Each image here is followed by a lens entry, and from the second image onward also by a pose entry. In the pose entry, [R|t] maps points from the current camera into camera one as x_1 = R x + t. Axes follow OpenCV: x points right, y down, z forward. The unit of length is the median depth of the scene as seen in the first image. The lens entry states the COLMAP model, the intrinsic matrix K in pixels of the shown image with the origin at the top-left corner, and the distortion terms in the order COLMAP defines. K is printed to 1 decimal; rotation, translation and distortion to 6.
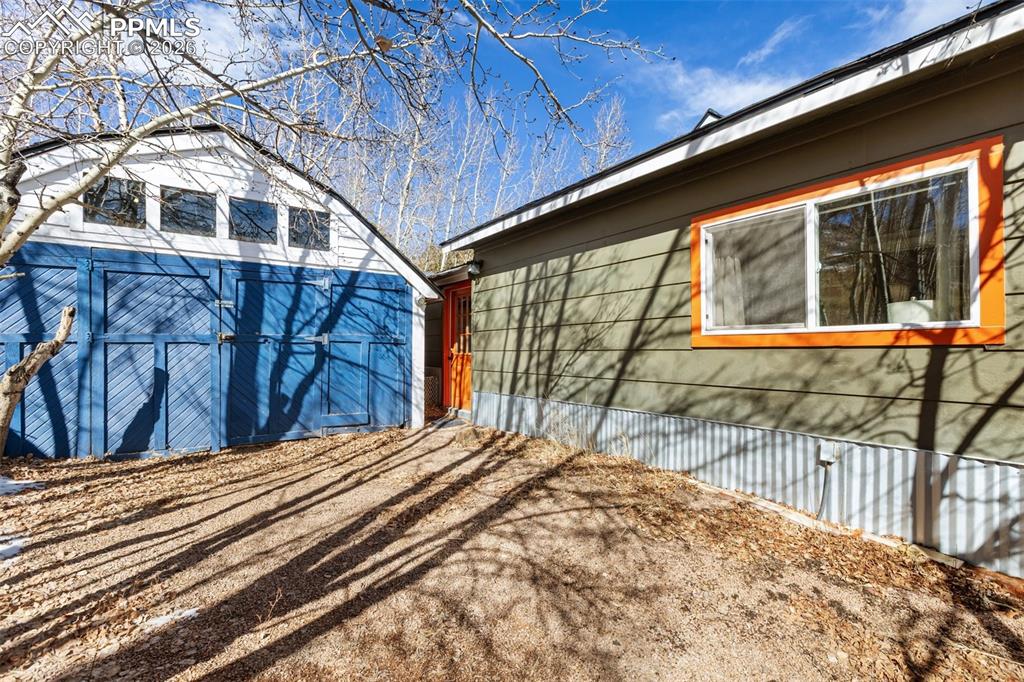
lens RADIAL K [[463.6, 0, 514.8], [0, 463.6, 328.4], [0, 0, 1]] dist [0.000268, 0.000145]
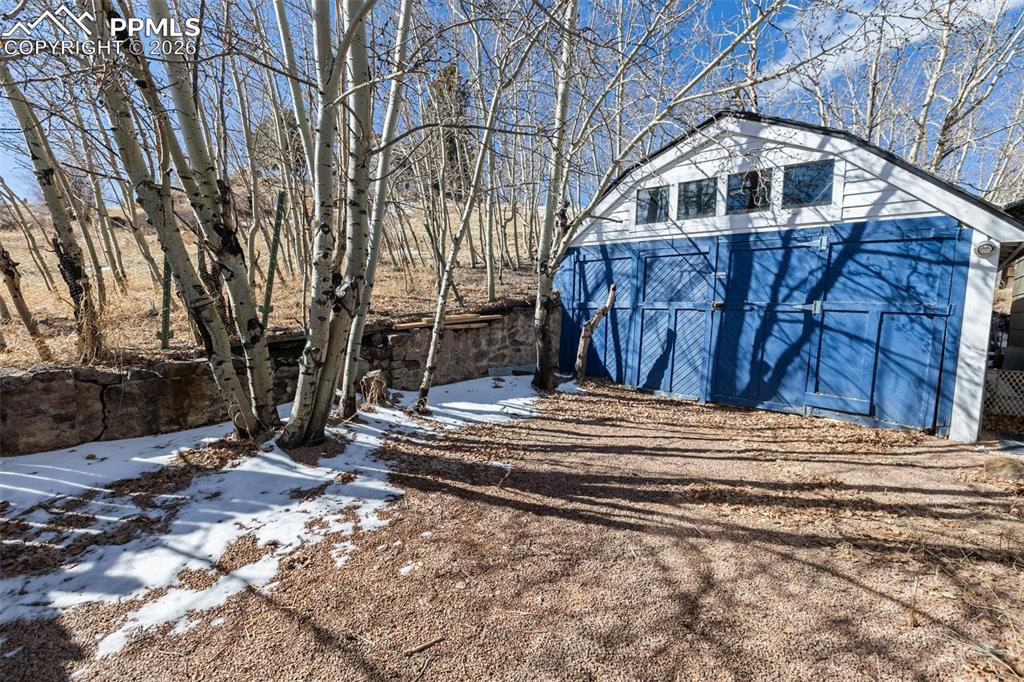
lens RADIAL K [[463.6, 0, 514.8], [0, 463.6, 328.4], [0, 0, 1]] dist [0.000268, 0.000145]
pose [[0.216157, 0.042412, -0.975437, 0.350416], [0.011121, 0.998884, 0.045896, 0.018211], [0.976295, -0.020769, 0.215444, 0.269298]]
